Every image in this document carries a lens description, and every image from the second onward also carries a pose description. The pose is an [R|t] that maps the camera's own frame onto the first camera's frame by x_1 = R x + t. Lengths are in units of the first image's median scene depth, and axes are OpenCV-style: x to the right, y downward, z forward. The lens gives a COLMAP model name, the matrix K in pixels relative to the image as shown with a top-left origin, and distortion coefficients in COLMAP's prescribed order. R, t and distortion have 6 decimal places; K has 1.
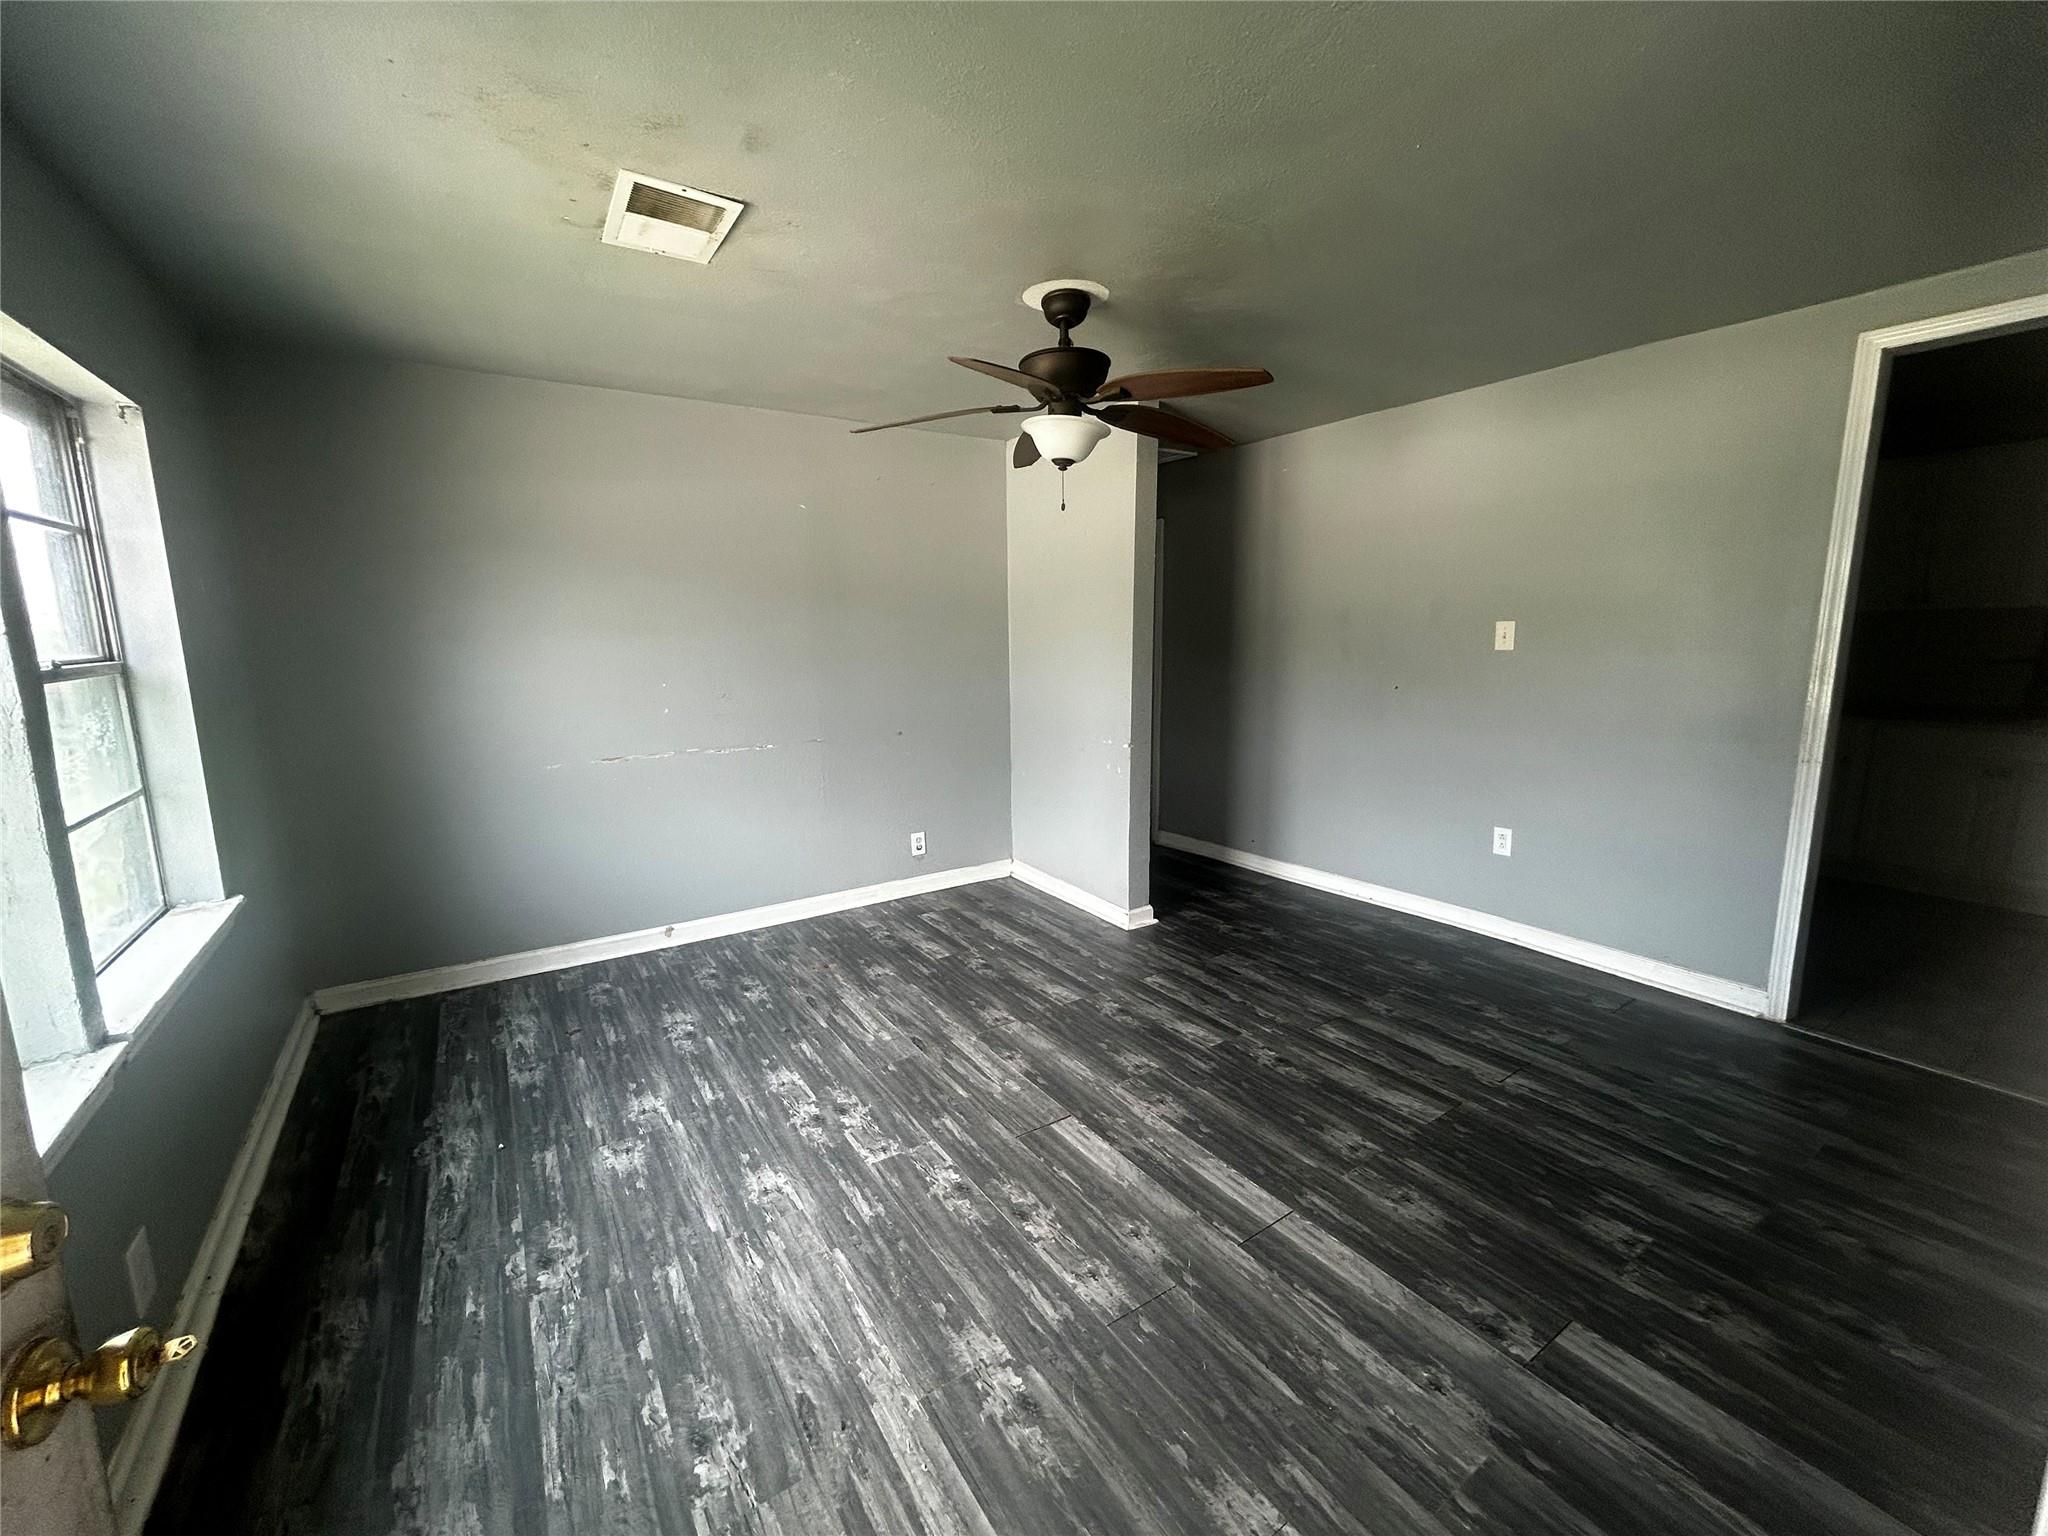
lens RADIAL K [[839.0, 0, 1015.8], [0, 839.0, 764.4], [0, 0, 1]] dist [0.002810, 0.000195]
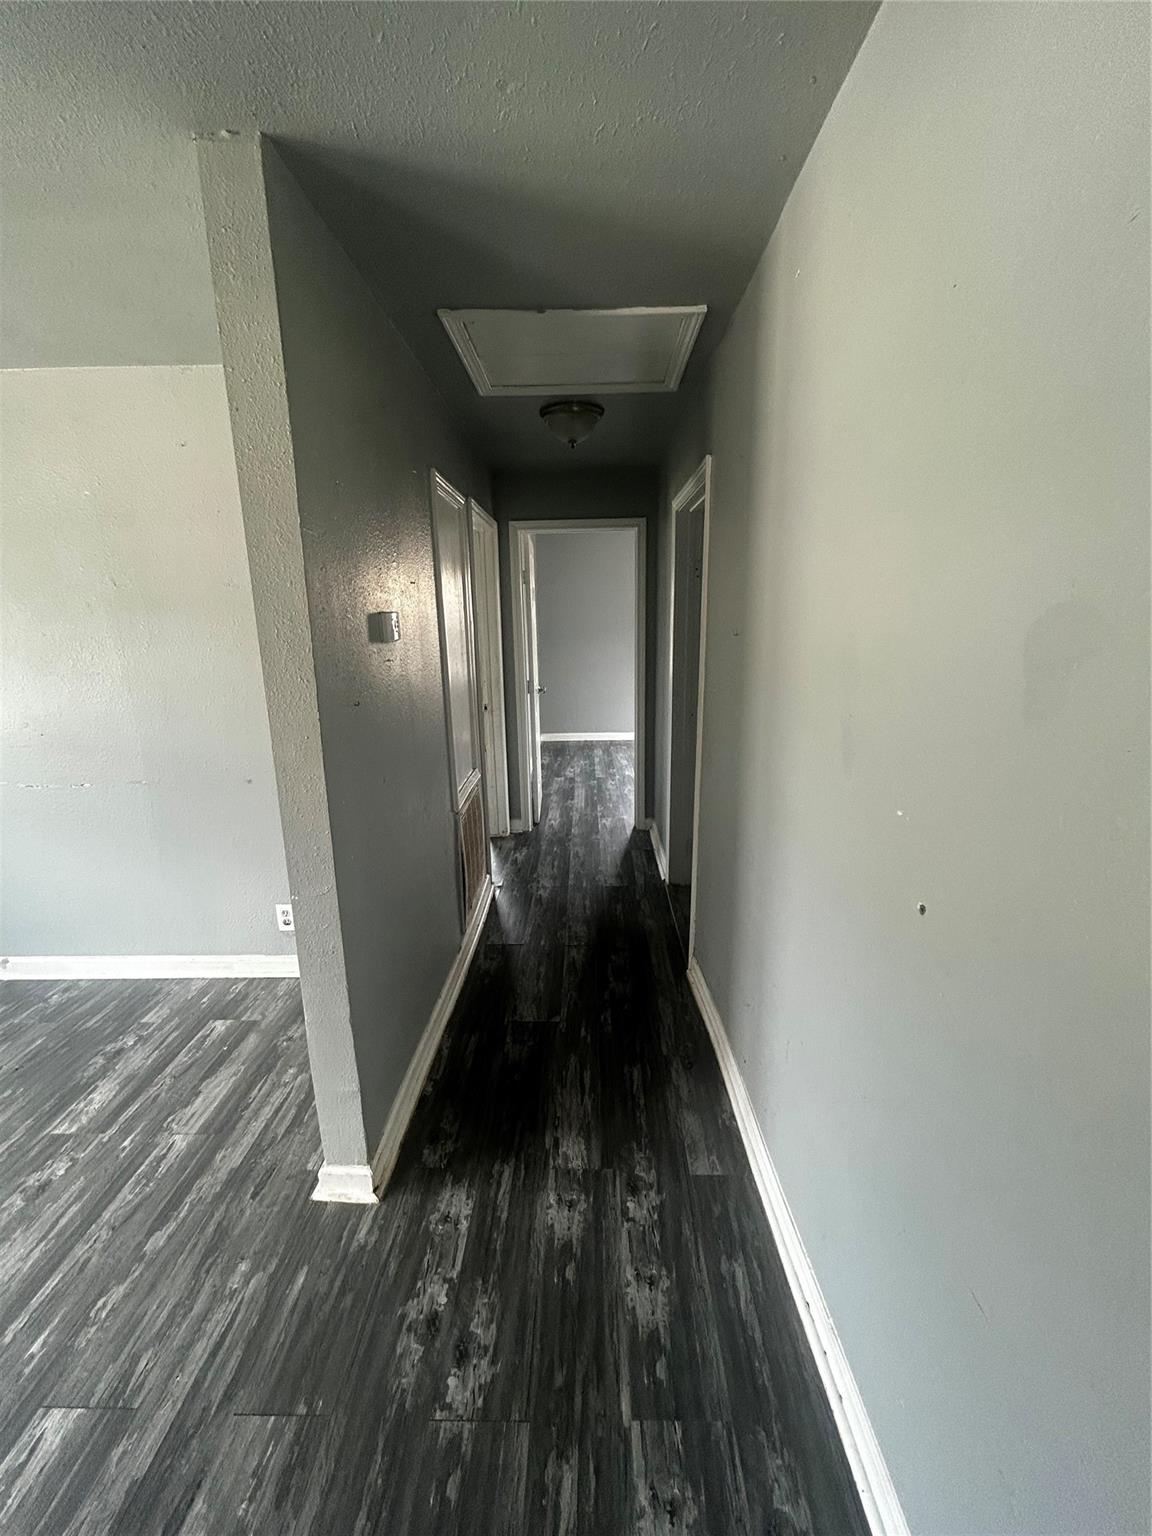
lens RADIAL K [[629.3, 0, 580.0], [0, 629.3, 765.4], [0, 0, 1]] dist [0.002810, 0.000195]
pose [[0.826556, 0.133418, -0.546813, 0.450395], [-0.092012, 0.990460, 0.102580, -0.143716], [0.555282, -0.034475, 0.830947, 0.717553]]
